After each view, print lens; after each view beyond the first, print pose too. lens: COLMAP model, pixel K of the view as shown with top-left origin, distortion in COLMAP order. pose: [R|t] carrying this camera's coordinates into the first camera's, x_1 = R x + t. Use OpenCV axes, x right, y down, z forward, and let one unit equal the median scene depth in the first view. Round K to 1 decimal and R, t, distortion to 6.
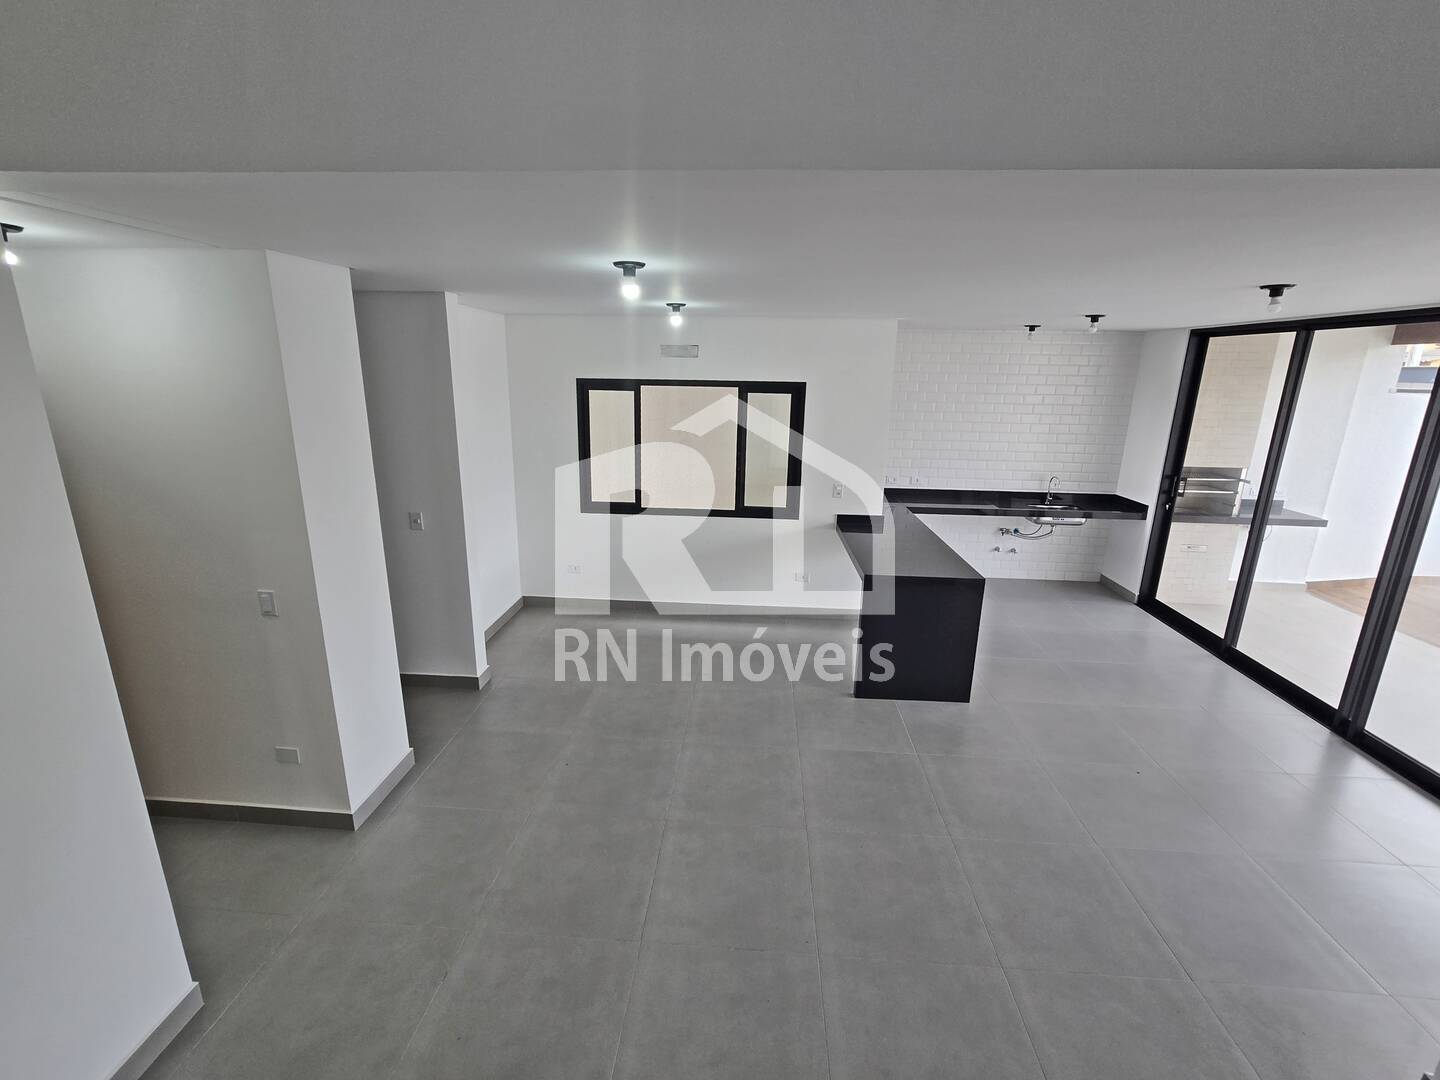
lens RADIAL K [[633.4, 0, 717.0], [0, 633.4, 532.7], [0, 0, 1]] dist [0.000040, 0.000113]
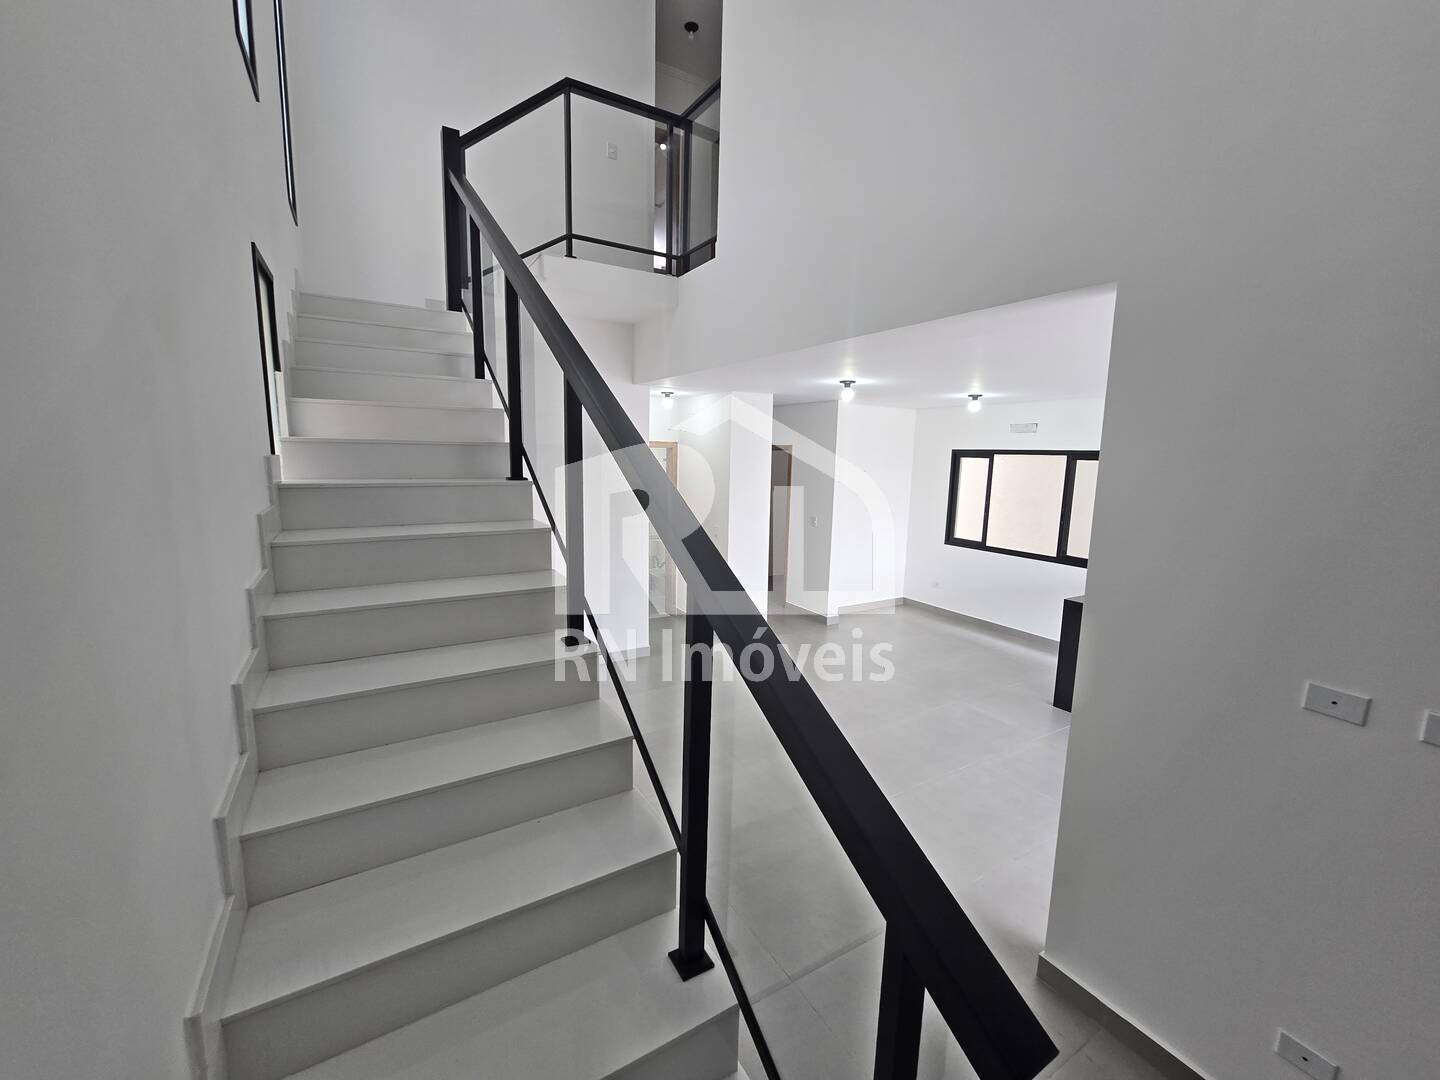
lens RADIAL K [[593.1, 0, 721.7], [0, 593.1, 535.4], [0, 0, 1]] dist [0.005839, 0.000013]
pose [[0.575003, 0.114777, -0.810060, 0.585568], [-0.220211, 0.975284, -0.018124, 0.085330], [0.787958, 0.188805, 0.586067, -0.162244]]
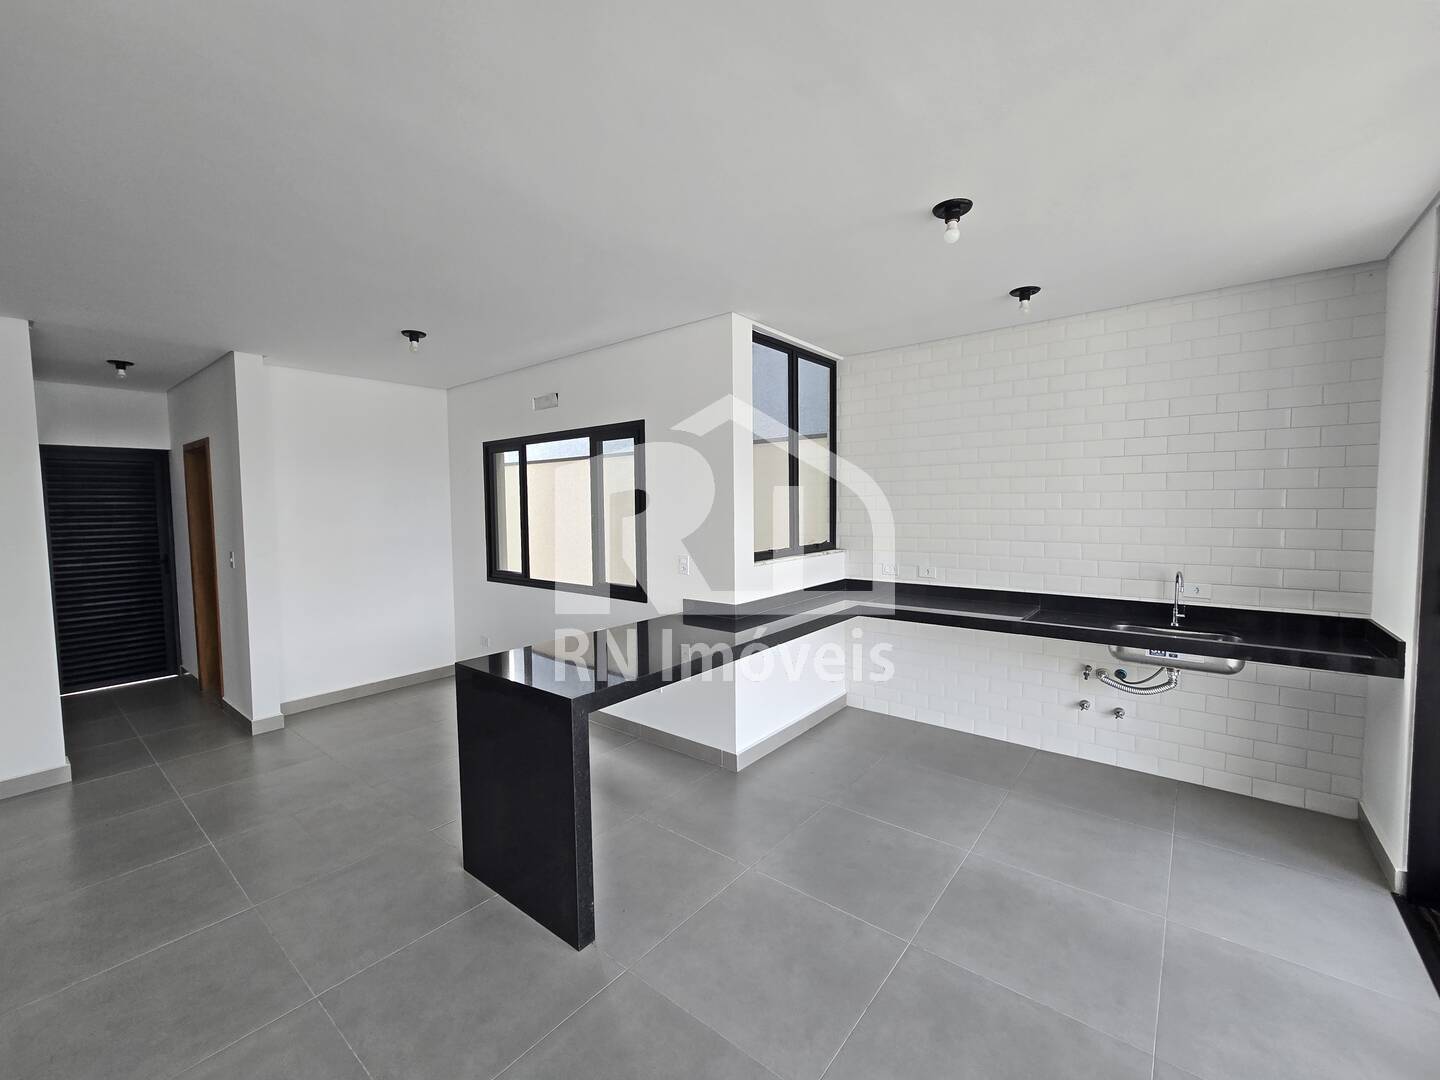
lens RADIAL K [[593.1, 0, 721.7], [0, 593.1, 535.4], [0, 0, 1]] dist [0.005839, 0.000013]
pose [[0.821428, 0.002871, -0.570305, 0.604522], [-0.117186, 0.979499, -0.163856, 0.004736], [0.558143, 0.201427, 0.804924, 0.488962]]
